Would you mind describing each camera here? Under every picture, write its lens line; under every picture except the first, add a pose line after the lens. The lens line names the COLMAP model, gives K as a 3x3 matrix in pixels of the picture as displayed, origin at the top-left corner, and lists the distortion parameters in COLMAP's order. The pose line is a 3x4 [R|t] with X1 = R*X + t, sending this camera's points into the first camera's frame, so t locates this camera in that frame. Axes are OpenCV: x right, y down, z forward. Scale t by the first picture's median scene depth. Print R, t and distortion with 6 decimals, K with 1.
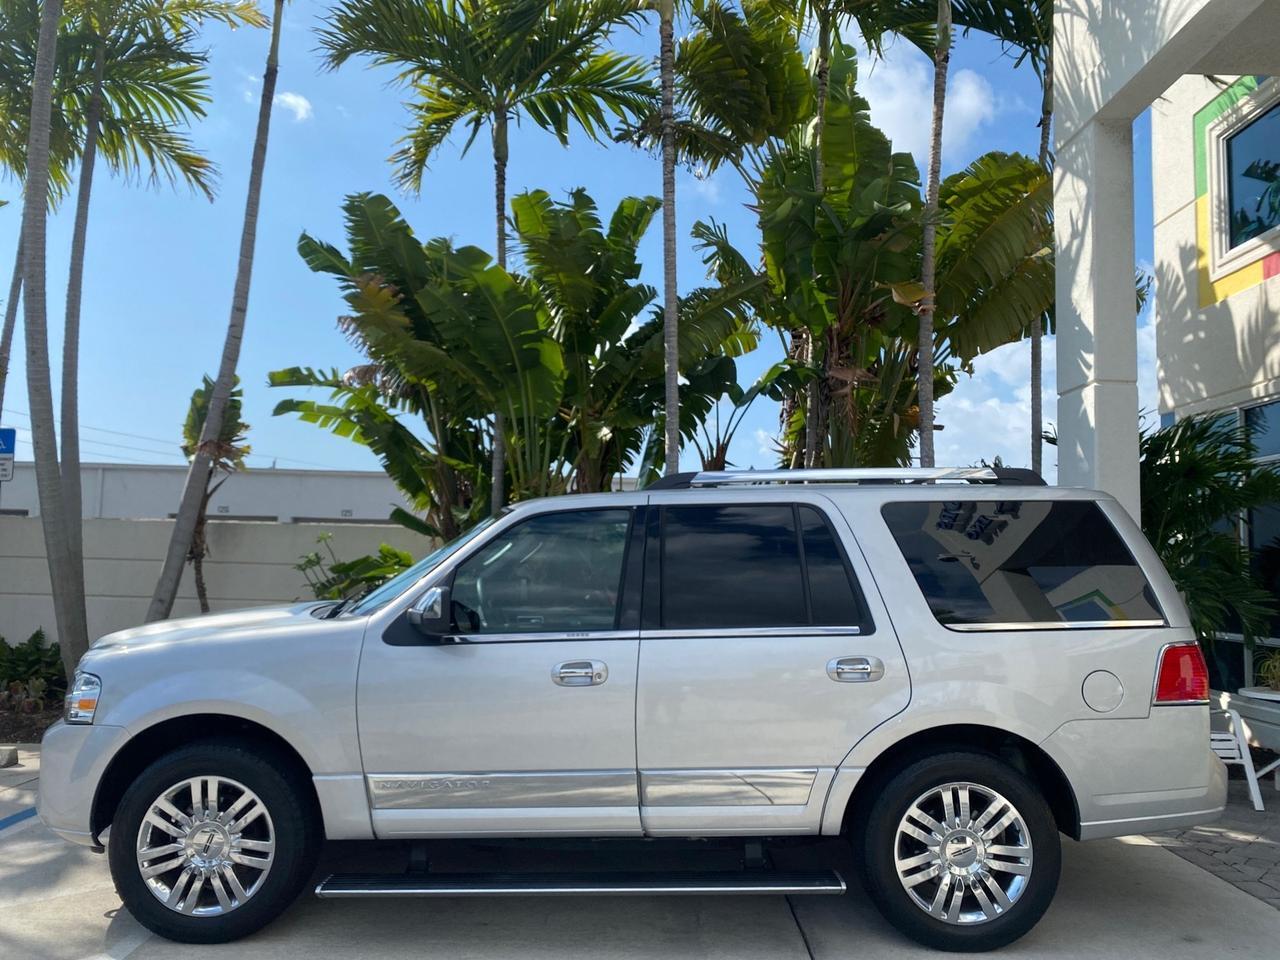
lens RADIAL K [[990.2, 0, 645.0], [0, 990.2, 476.5], [0, 0, 1]] dist [0.002566, 0.004973]
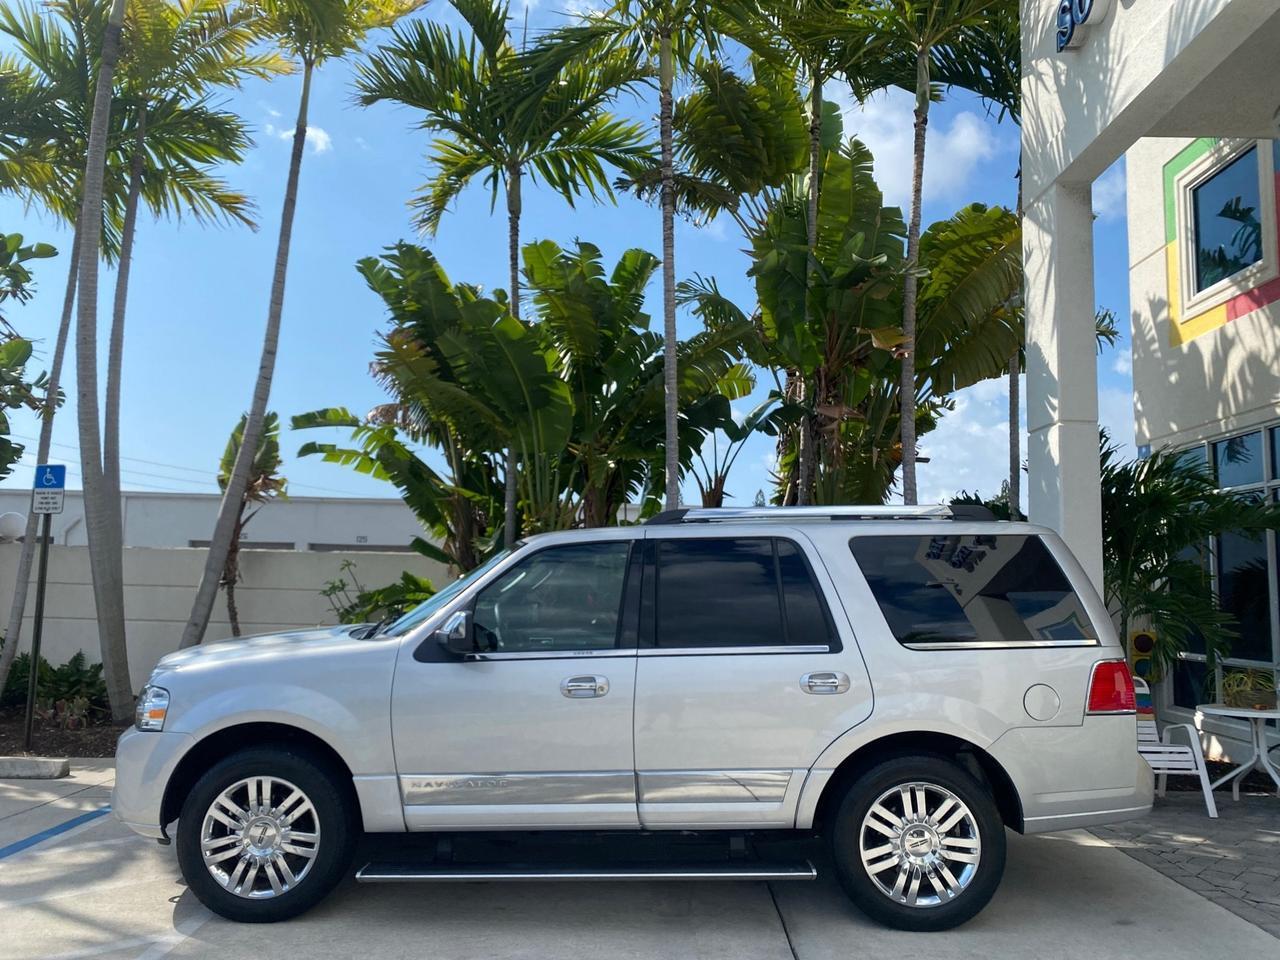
lens RADIAL K [[990.2, 0, 639.2], [0, 990.2, 474.9], [0, 0, 1]] dist [0.009507, -0.005170]
pose [[0.999878, -0.002981, -0.015308, 0.009373], [0.002591, 0.999672, -0.025472, -0.010570], [0.015379, 0.025430, 0.999558, -0.093586]]
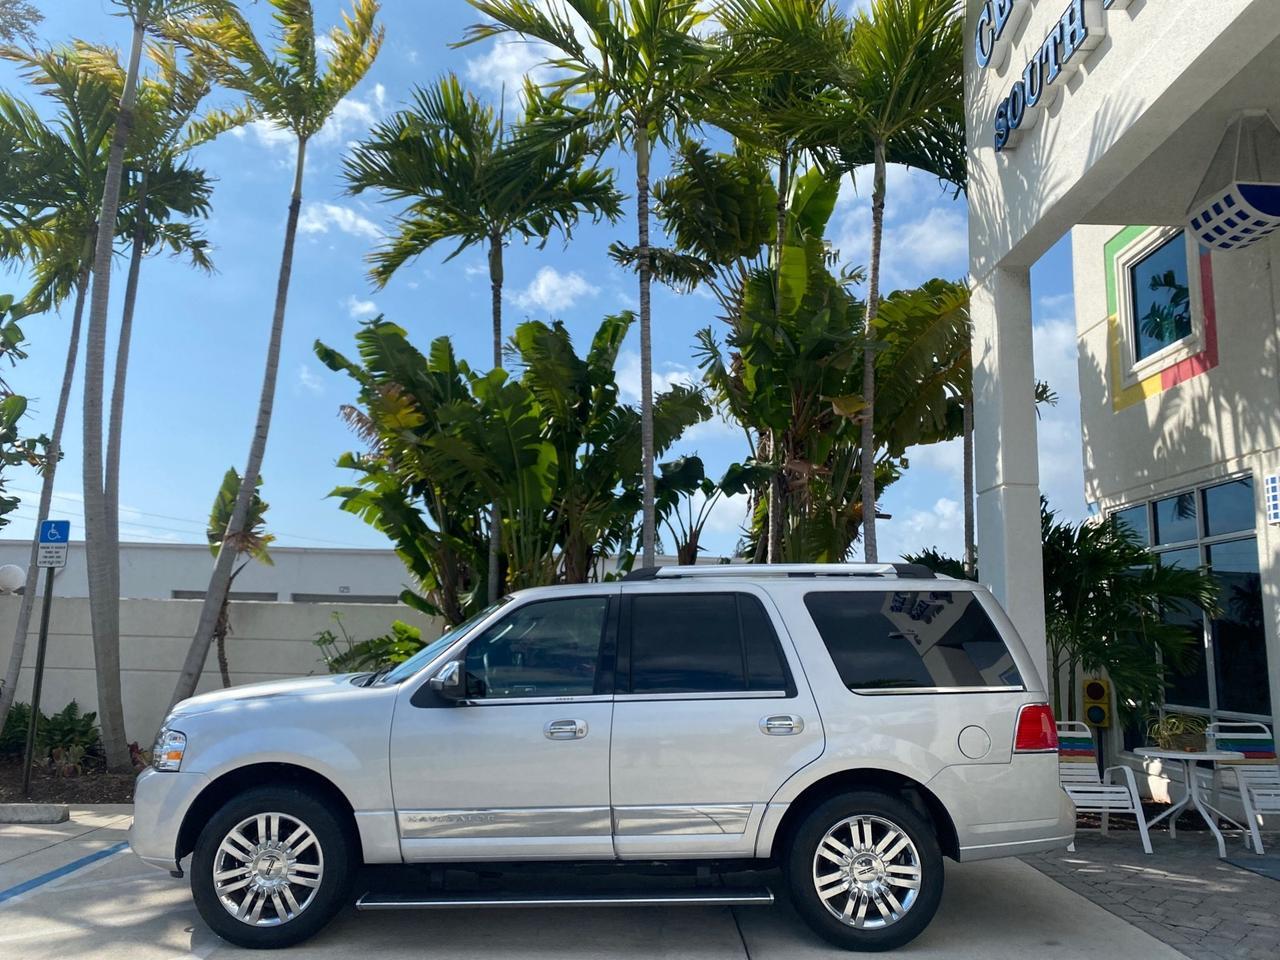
lens RADIAL K [[990.2, 0, 639.2], [0, 990.2, 474.9], [0, 0, 1]] dist [0.009507, -0.005170]
pose [[0.999990, -0.001124, 0.004325, 0.014045], [0.001443, 0.997222, -0.074472, -0.019533], [-0.004229, 0.074477, 0.997214, -0.178896]]
